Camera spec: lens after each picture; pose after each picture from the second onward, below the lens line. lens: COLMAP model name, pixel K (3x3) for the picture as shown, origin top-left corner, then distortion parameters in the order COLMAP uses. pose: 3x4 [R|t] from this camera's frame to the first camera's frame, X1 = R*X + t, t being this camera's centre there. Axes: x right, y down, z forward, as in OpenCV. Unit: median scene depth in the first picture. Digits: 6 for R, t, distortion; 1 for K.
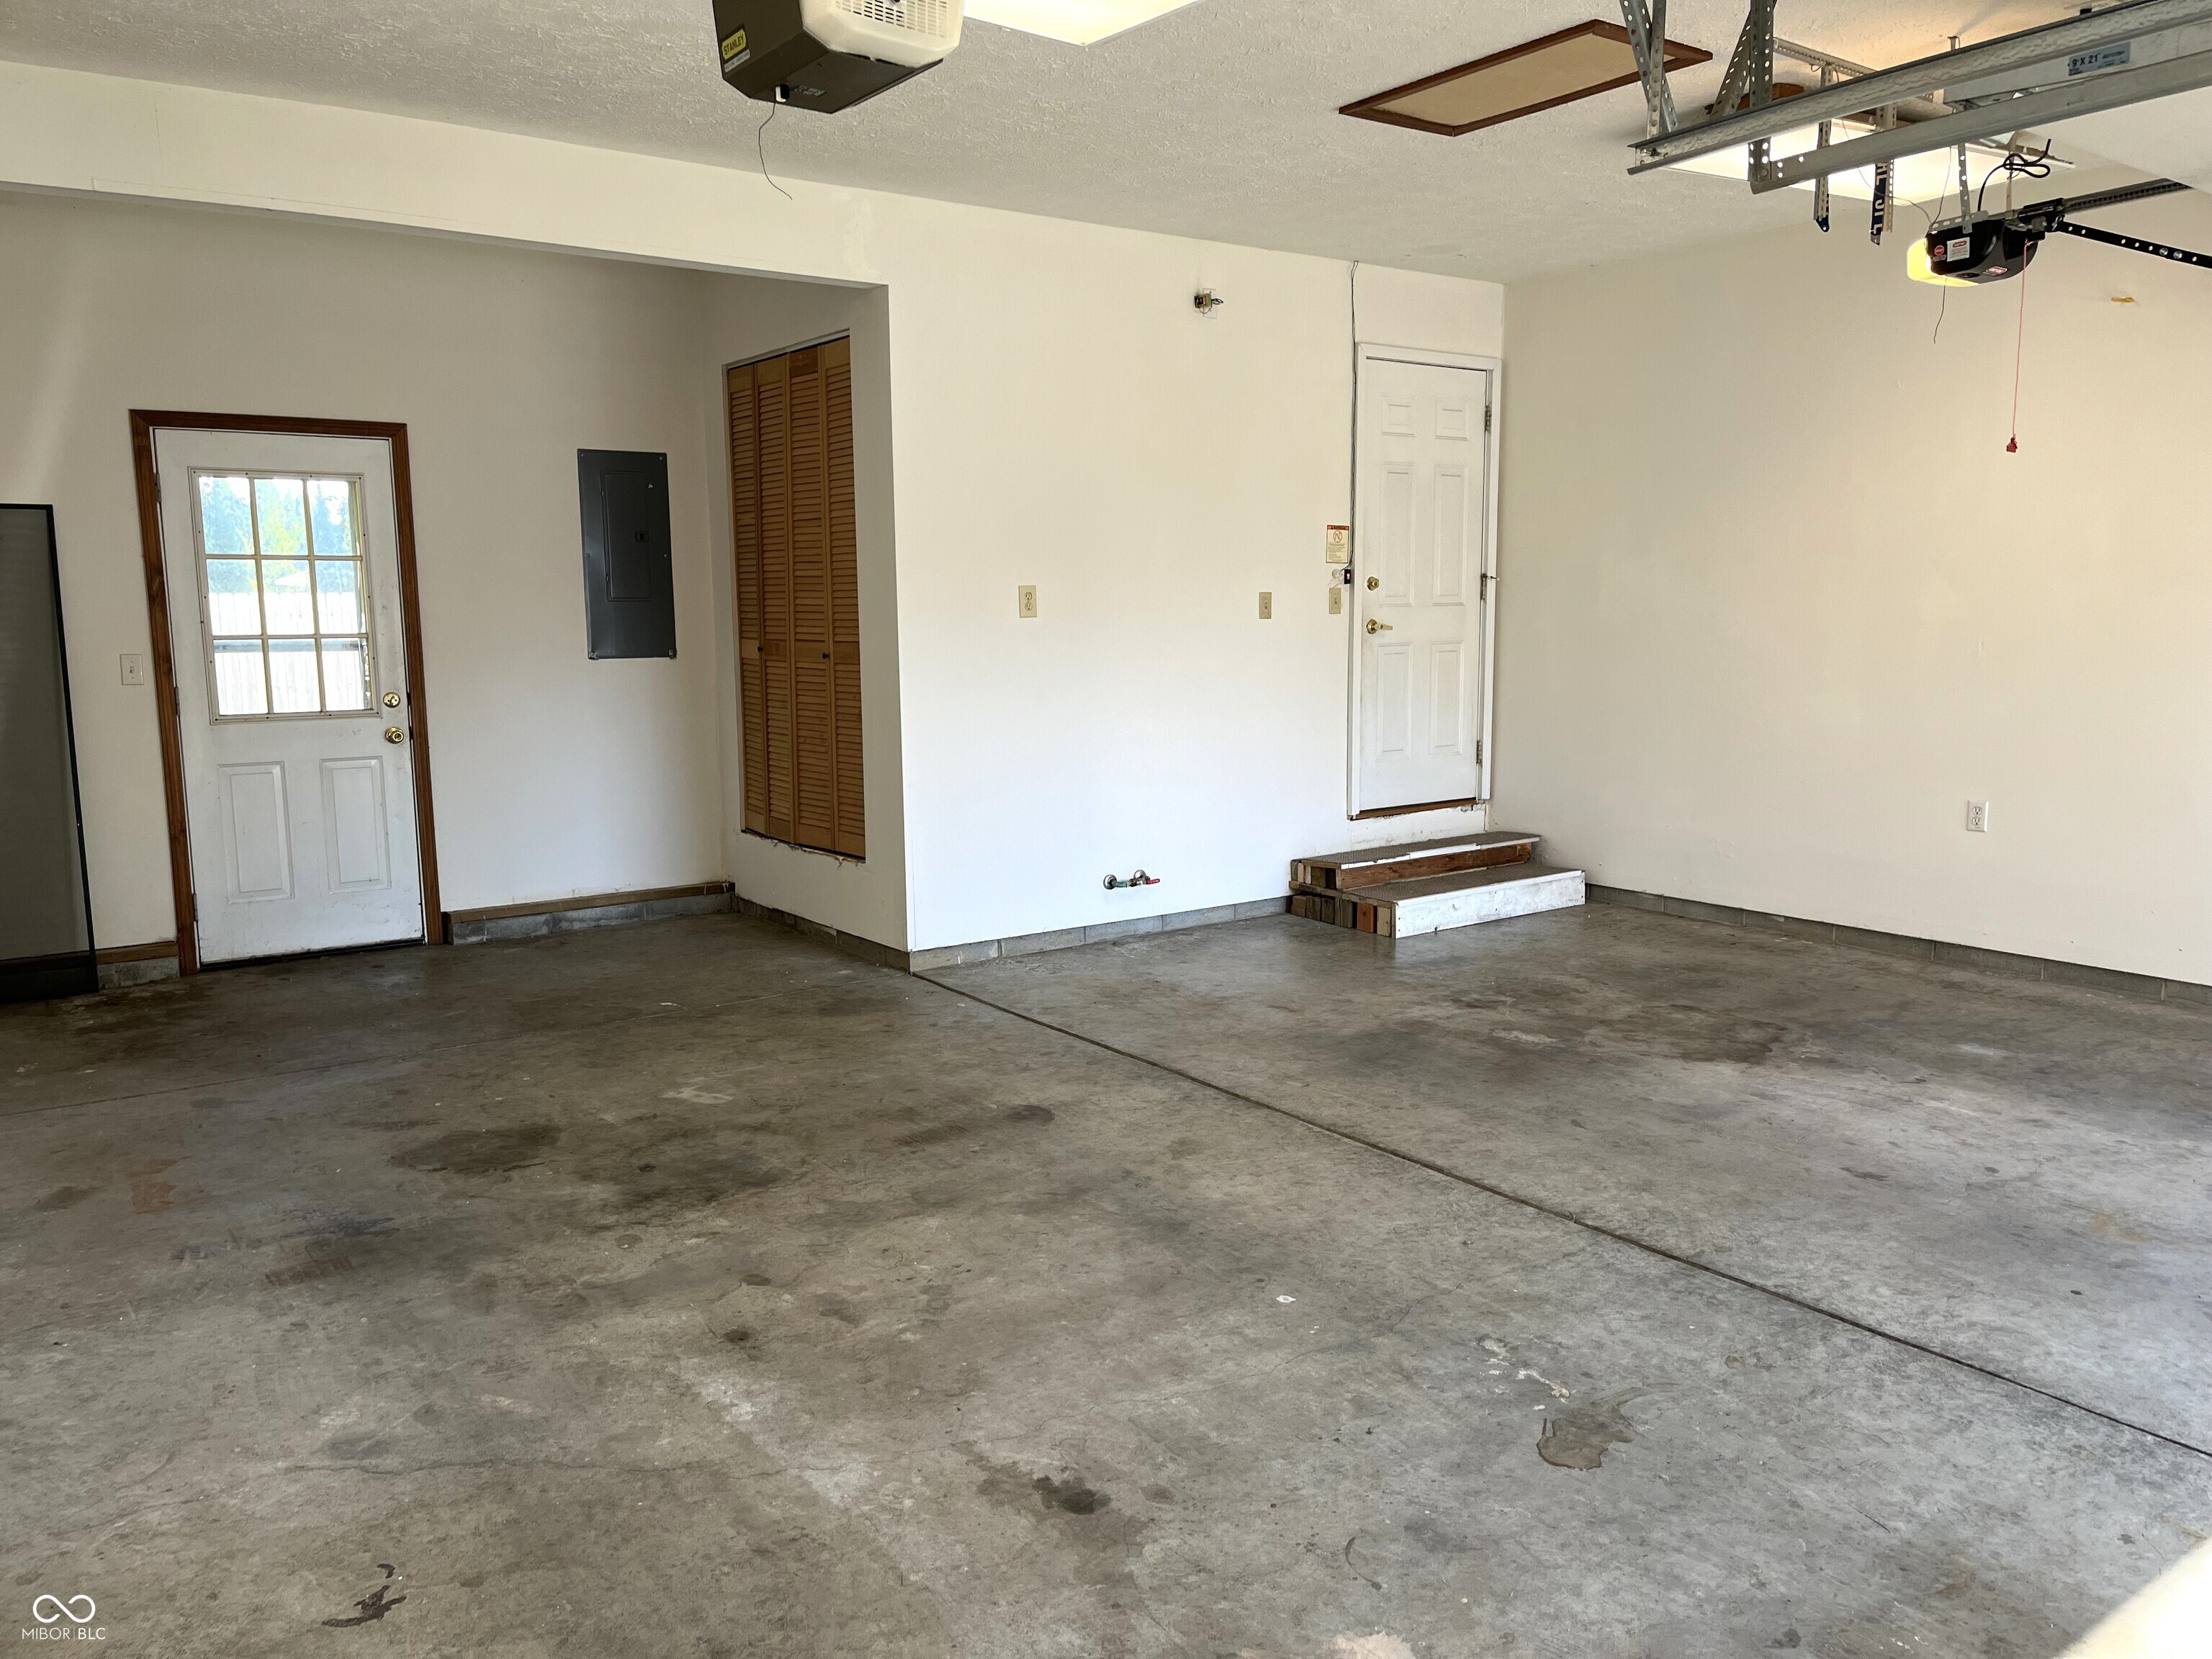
lens RADIAL K [[1679.8, 0, 1129.3], [0, 1679.8, 829.0], [0, 0, 1]] dist [0.063420, -0.079426]
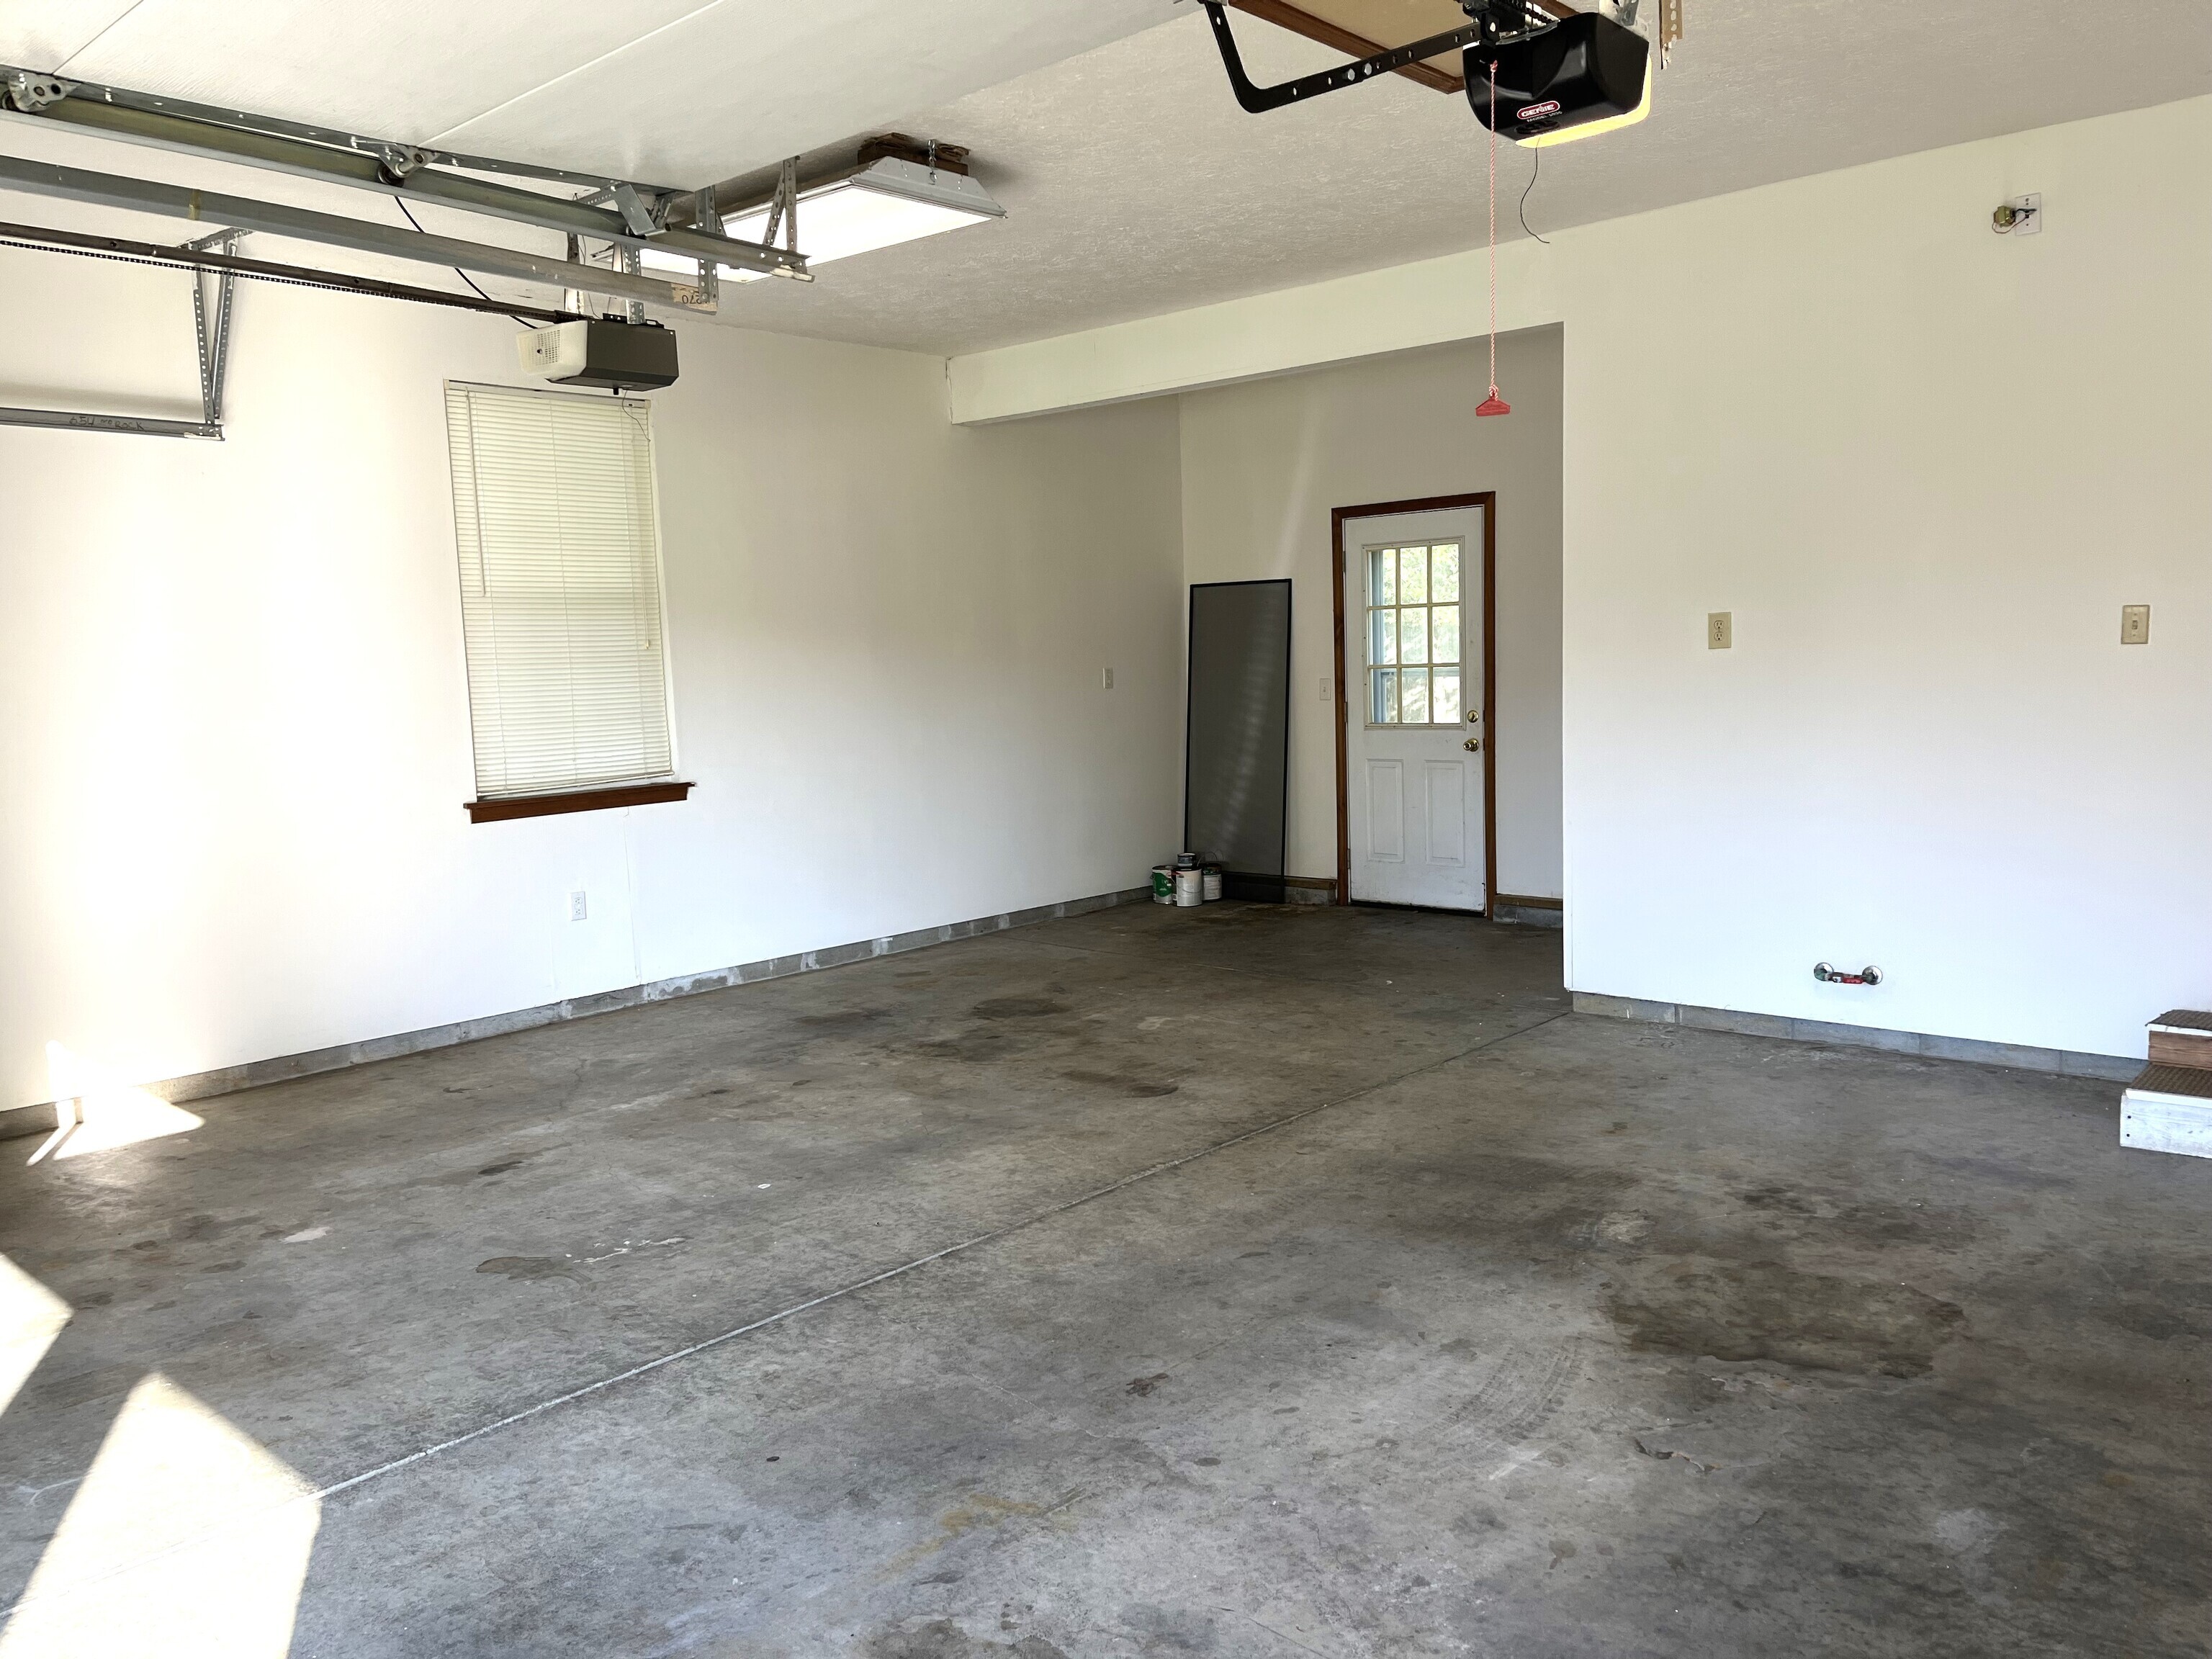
lens RADIAL K [[1679.8, 0, 1106.2], [0, 1679.8, 836.5], [0, 0, 1]] dist [0.063420, -0.079426]
pose [[0.193781, 0.109339, -0.974933, 1.094801], [-0.101138, 0.990701, 0.091005, -0.111810], [0.975818, 0.080968, 0.203037, 0.749293]]
